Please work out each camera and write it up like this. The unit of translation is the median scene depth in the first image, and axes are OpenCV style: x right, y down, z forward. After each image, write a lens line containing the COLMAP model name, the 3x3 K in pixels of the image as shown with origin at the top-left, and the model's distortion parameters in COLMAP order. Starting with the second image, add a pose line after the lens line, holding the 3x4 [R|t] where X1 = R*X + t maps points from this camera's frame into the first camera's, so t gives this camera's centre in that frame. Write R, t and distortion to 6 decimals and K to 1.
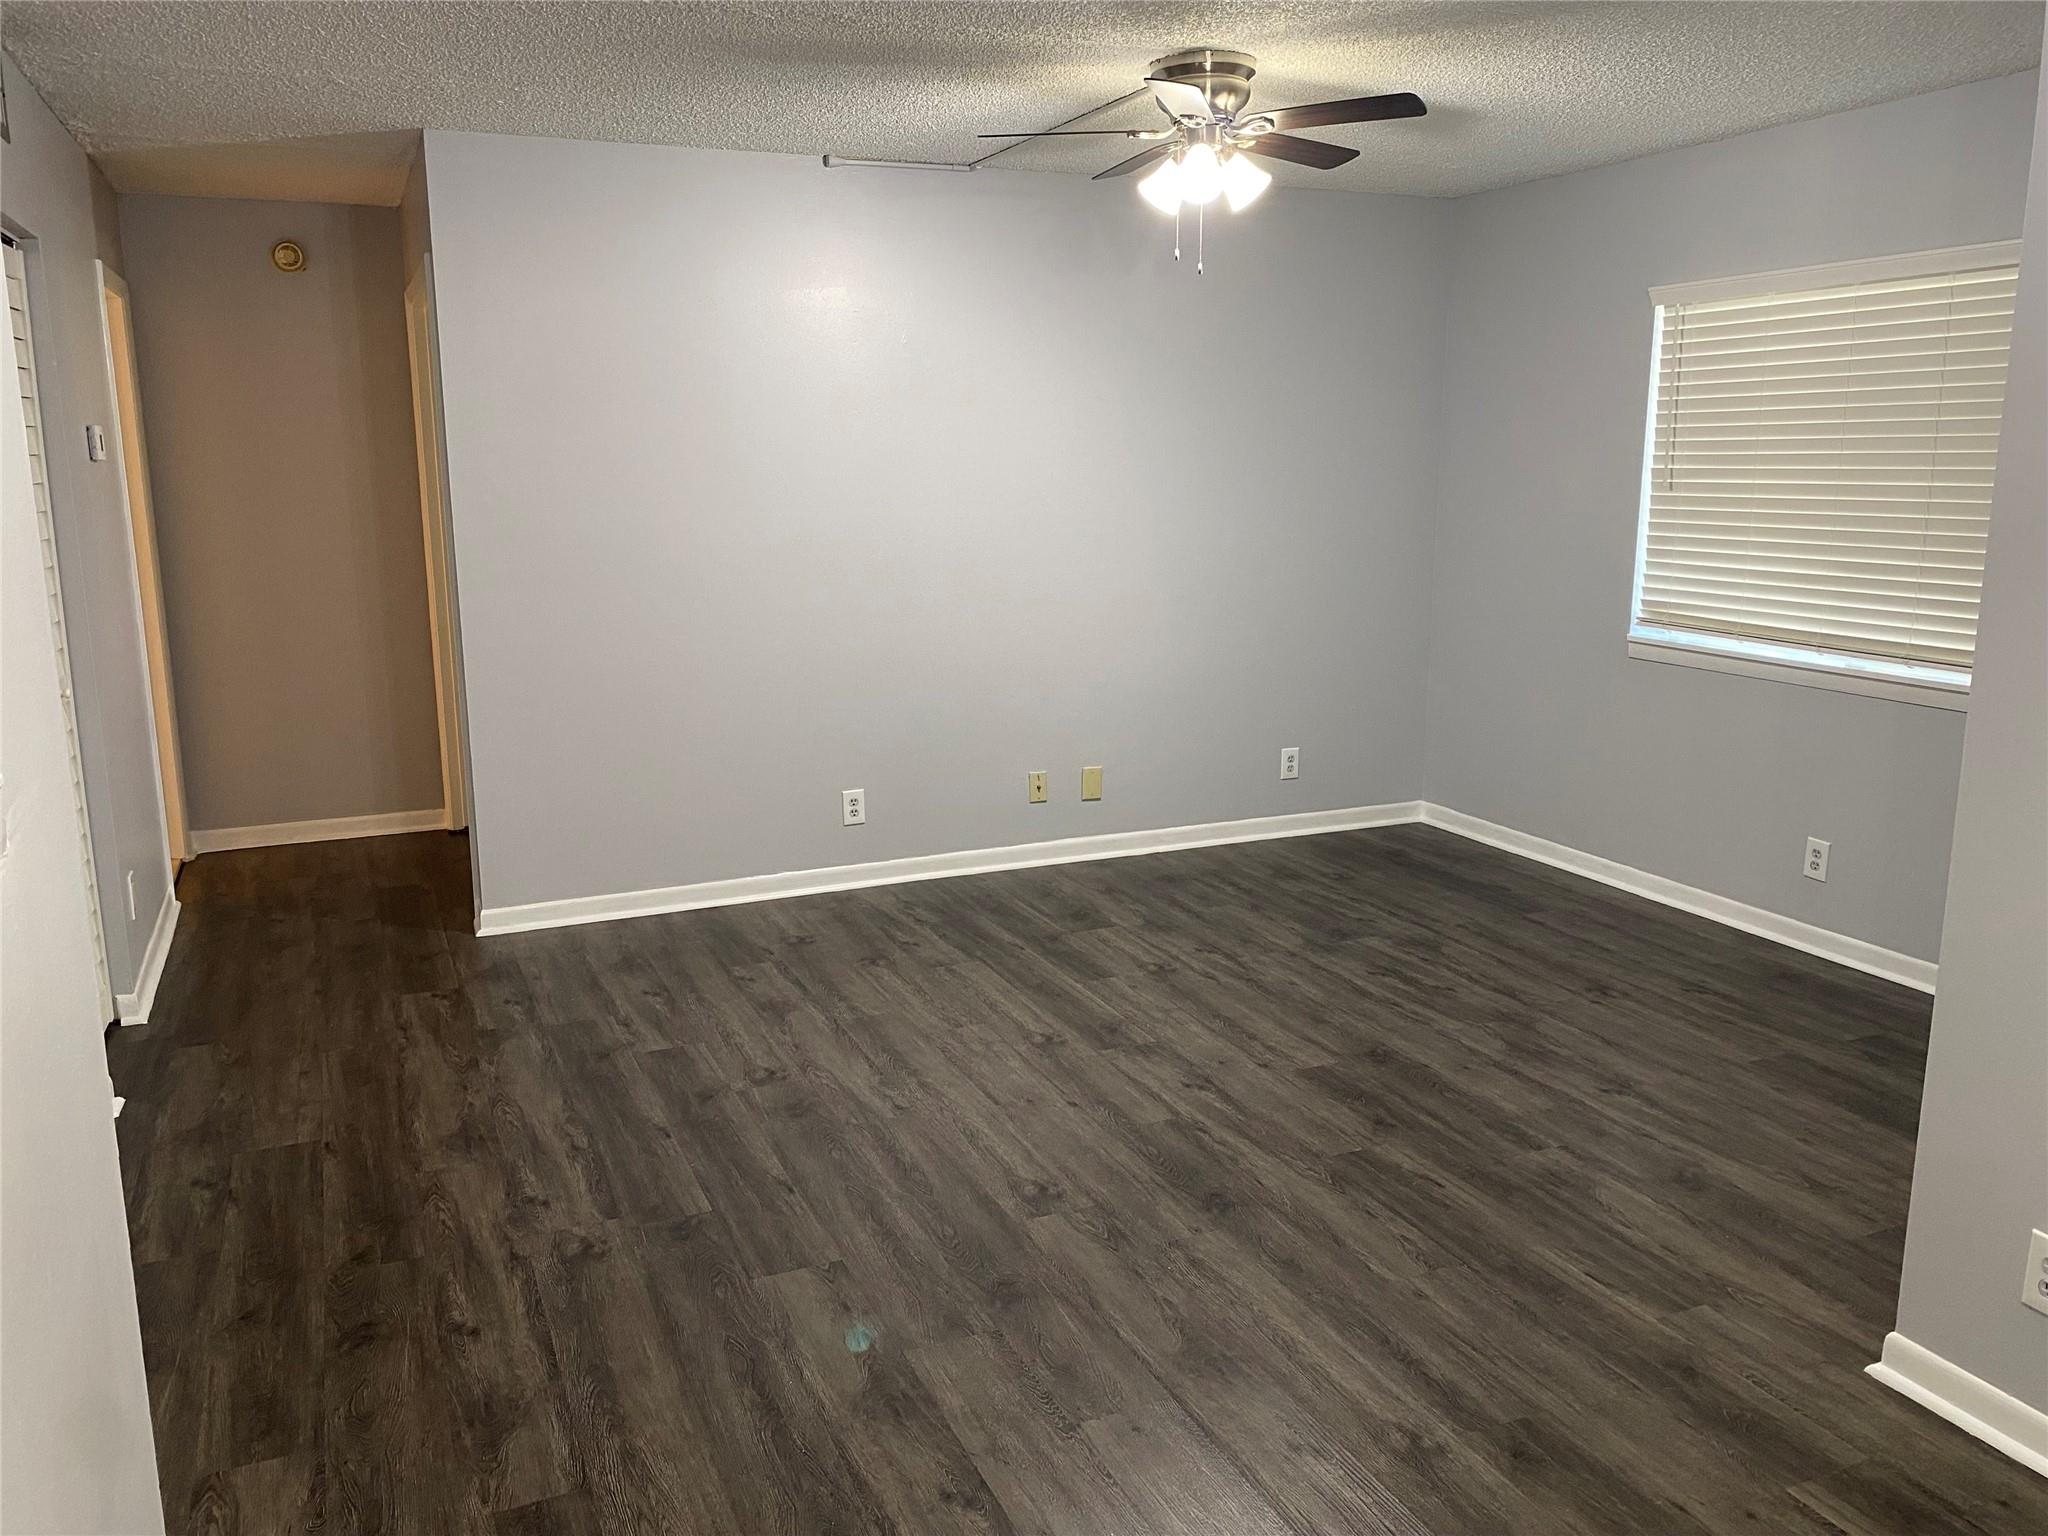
lens RADIAL K [[1557.2, 0, 1039.5], [0, 1557.2, 759.1], [0, 0, 1]] dist [0.046588, -0.049971]
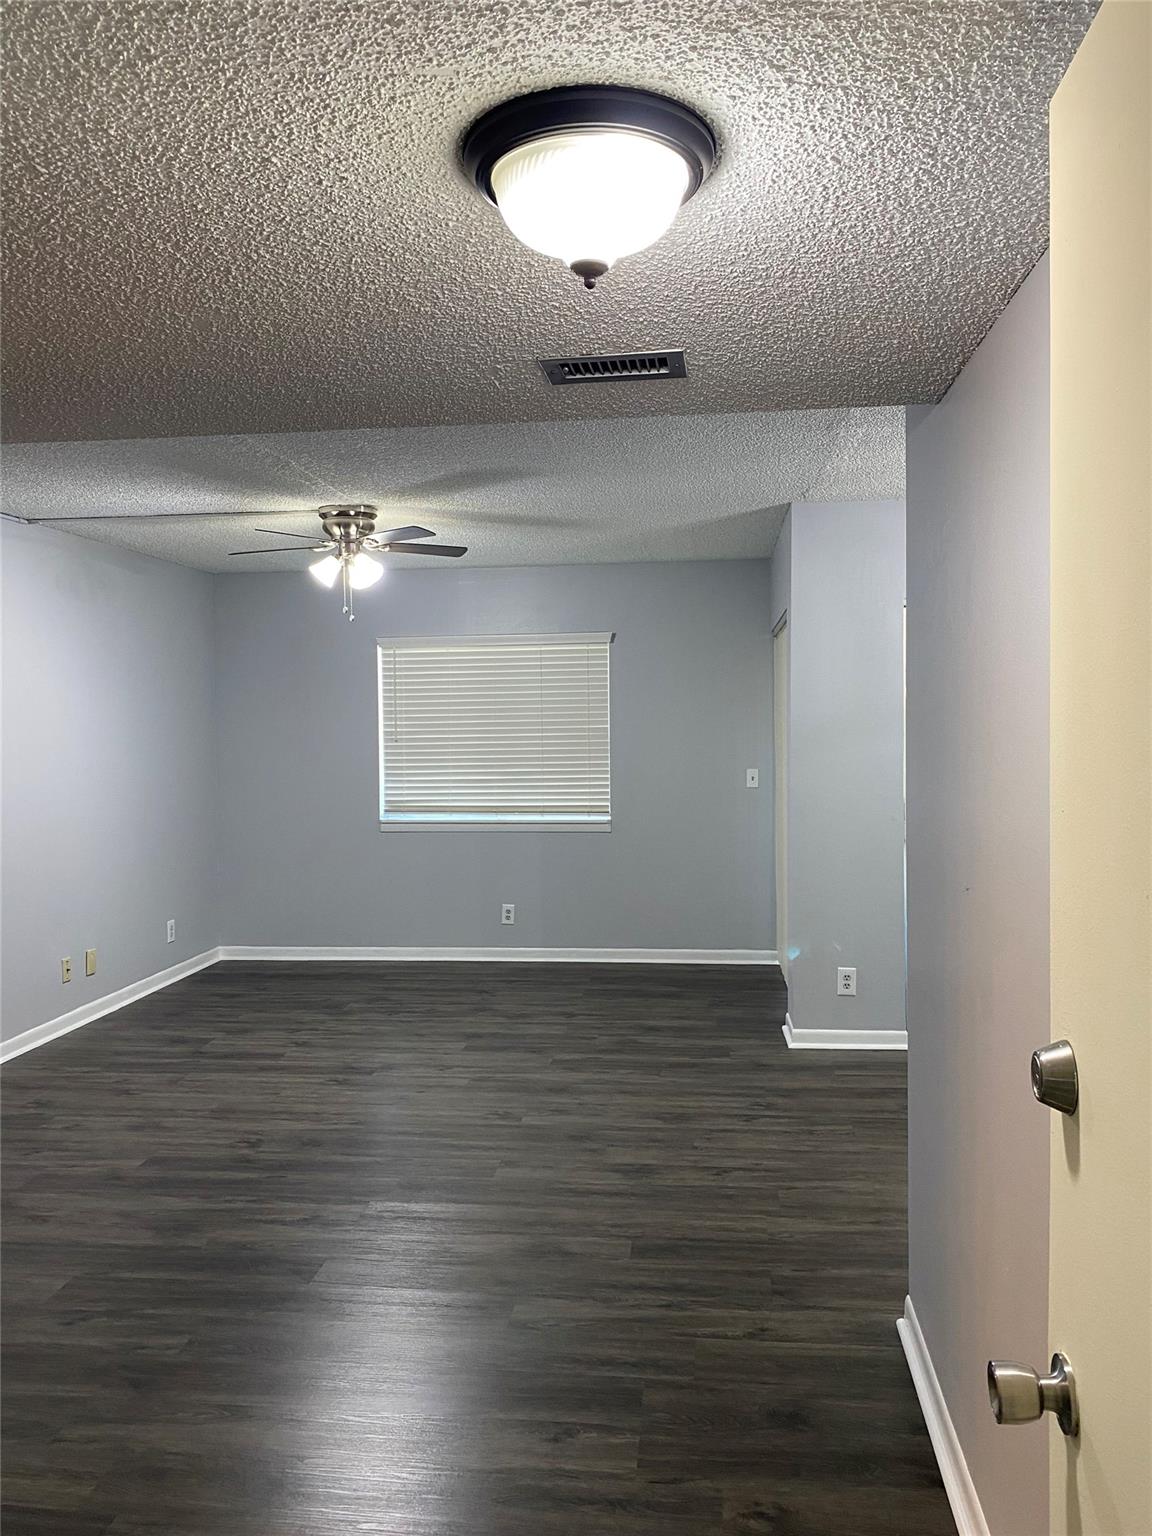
lens RADIAL K [[1167.9, 0, 589.8], [0, 1167.9, 760.9], [0, 0, 1]] dist [0.046588, -0.049971]
pose [[0.507360, -0.031728, 0.861150, -0.915422], [0.179811, 0.981223, -0.069786, -0.010033], [-0.842766, 0.190251, 0.503538, 0.121770]]
